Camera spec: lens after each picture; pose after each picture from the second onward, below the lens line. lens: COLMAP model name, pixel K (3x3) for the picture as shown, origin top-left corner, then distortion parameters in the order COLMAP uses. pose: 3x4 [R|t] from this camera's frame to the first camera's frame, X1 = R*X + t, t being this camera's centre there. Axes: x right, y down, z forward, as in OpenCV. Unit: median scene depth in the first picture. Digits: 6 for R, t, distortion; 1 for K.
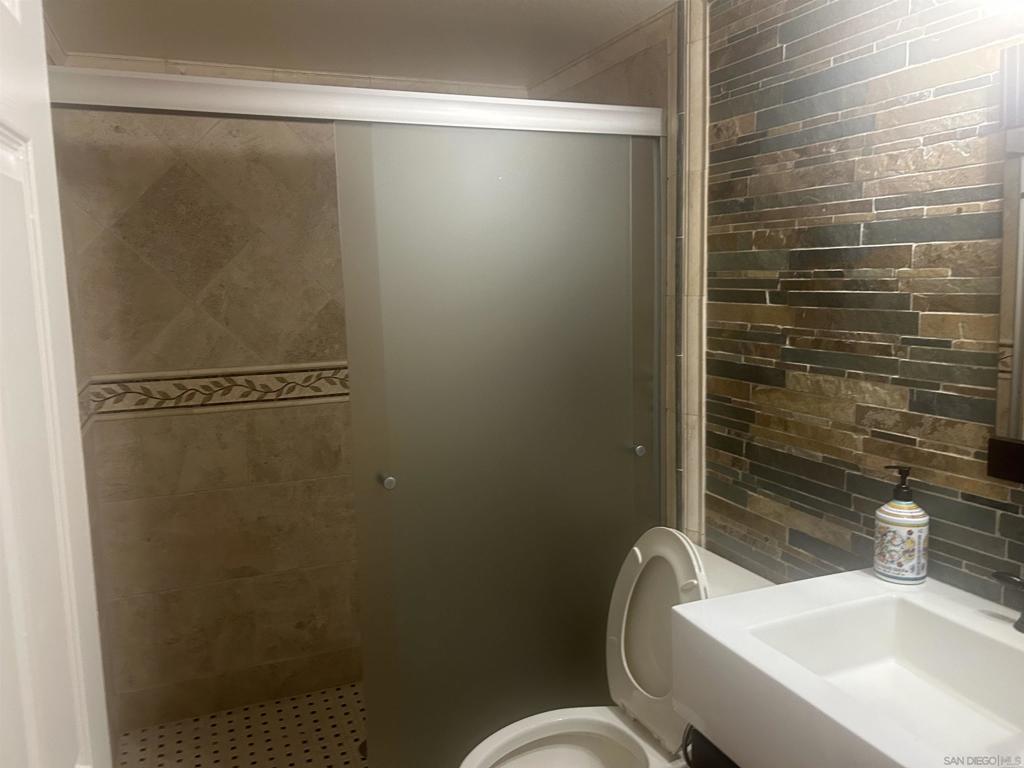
lens RADIAL K [[769.7, 0, 505.0], [0, 769.7, 377.6], [0, 0, 1]] dist [0.051441, -0.056927]
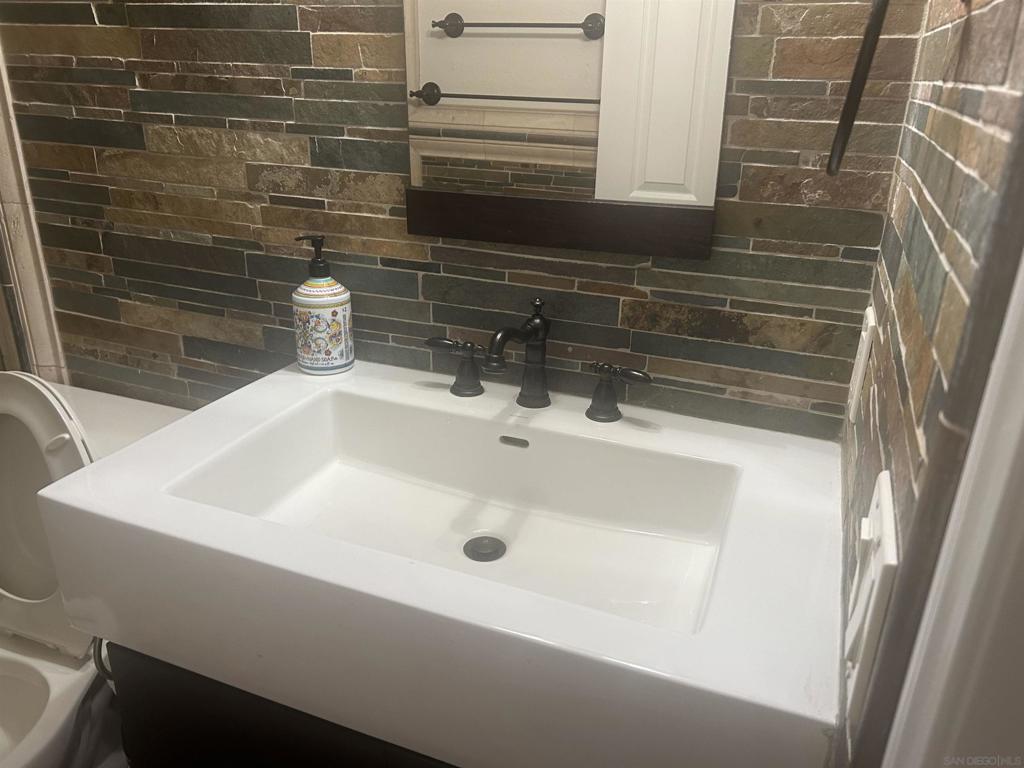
lens RADIAL K [[769.7, 0, 509.1], [0, 769.7, 375.2], [0, 0, 1]] dist [0.051441, -0.056927]
pose [[0.694611, -0.228883, 0.682003, 0.061434], [0.051023, 0.961323, 0.270658, 0.043562], [-0.717574, -0.153204, 0.679423, 0.266033]]
